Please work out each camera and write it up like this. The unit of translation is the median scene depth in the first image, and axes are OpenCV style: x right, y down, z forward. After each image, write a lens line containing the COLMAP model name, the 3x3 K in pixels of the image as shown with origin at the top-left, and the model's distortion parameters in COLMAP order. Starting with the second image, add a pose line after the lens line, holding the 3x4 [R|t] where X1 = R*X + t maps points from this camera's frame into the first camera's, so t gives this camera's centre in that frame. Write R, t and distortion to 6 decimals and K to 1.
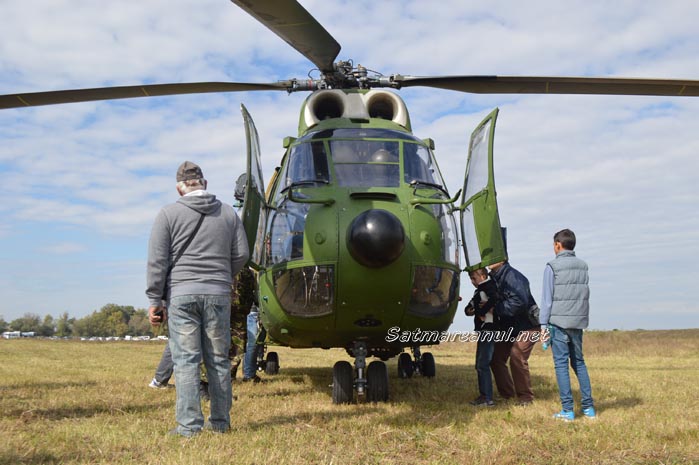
lens RADIAL K [[683.0, 0, 349.5], [0, 683.0, 232.5], [0, 0, 1]] dist [0.015948, 0.013156]
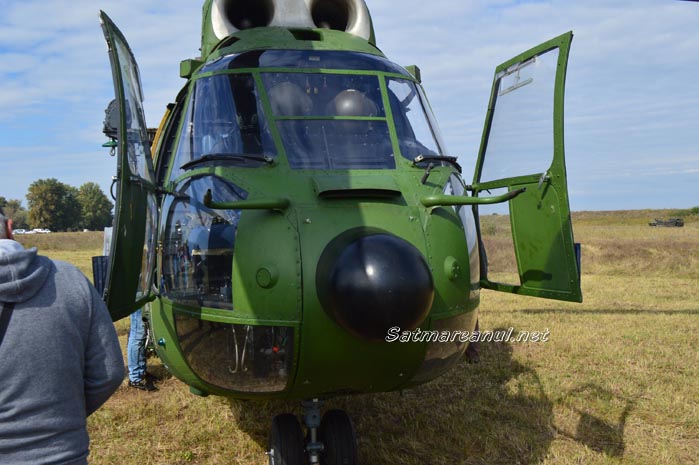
lens RADIAL K [[683.0, 0, 349.5], [0, 683.0, 232.5], [0, 0, 1]] dist [0.015948, 0.013156]
pose [[0.986952, -0.018504, 0.159947, -0.056506], [-0.007513, 0.987000, 0.160544, -0.100989], [-0.160838, -0.159651, 0.973983, 0.422438]]
